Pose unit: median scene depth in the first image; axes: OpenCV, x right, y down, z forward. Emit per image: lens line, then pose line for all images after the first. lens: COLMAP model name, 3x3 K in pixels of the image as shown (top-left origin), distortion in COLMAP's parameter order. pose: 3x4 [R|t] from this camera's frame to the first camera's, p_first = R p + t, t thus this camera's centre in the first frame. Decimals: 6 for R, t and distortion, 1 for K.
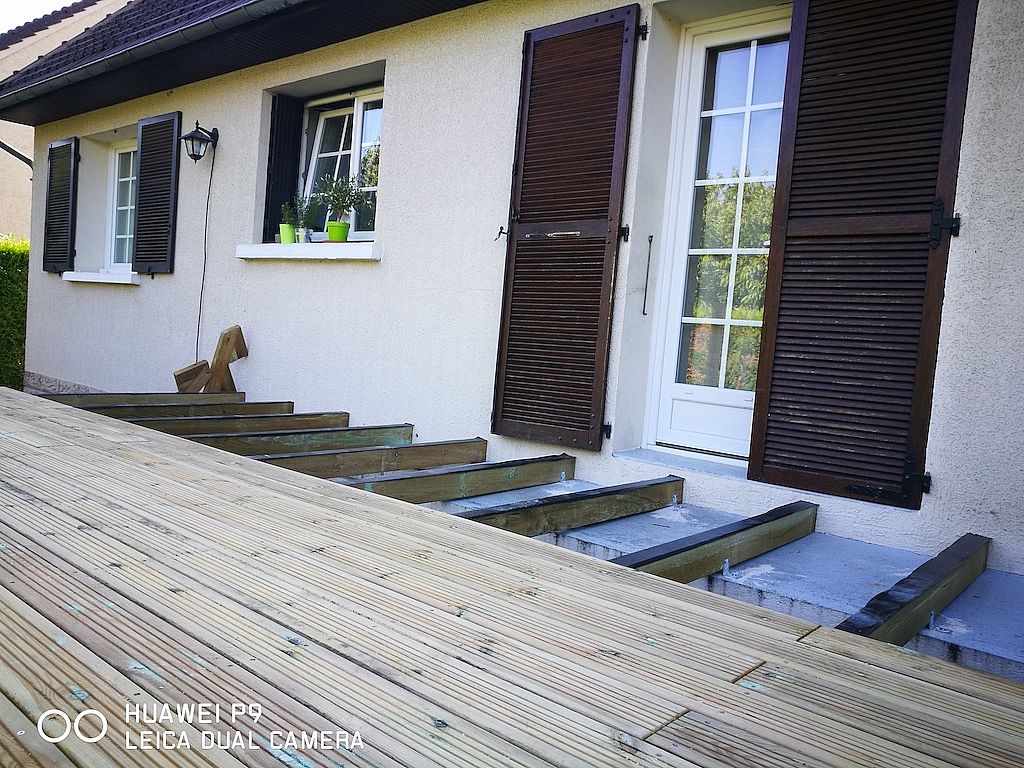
lens RADIAL K [[796.3, 0, 512.0], [0, 796.3, 382.9], [0, 0, 1]] dist [-0.004173, -0.022921]
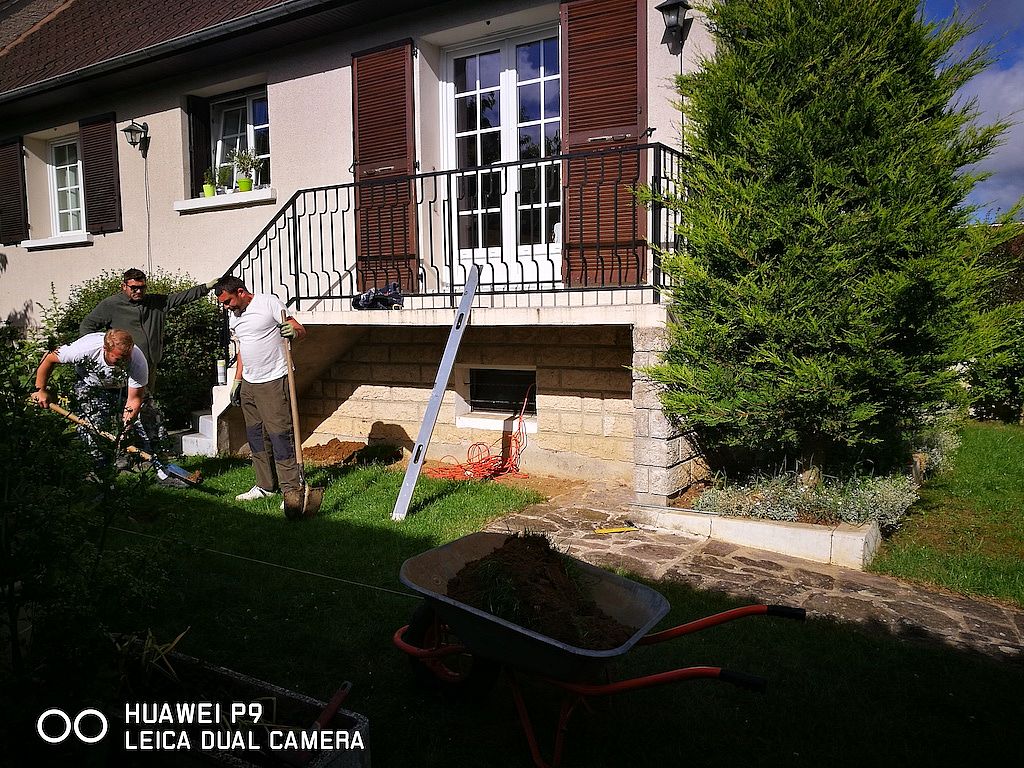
lens RADIAL K [[796.3, 0, 511.4], [0, 796.3, 385.8], [0, 0, 1]] dist [-0.004173, -0.022921]
pose [[0.985083, -0.101336, 0.139078, 0.032117], [0.098170, 0.994733, 0.029462, 0.187364], [-0.141331, -0.015369, 0.989843, -0.558104]]
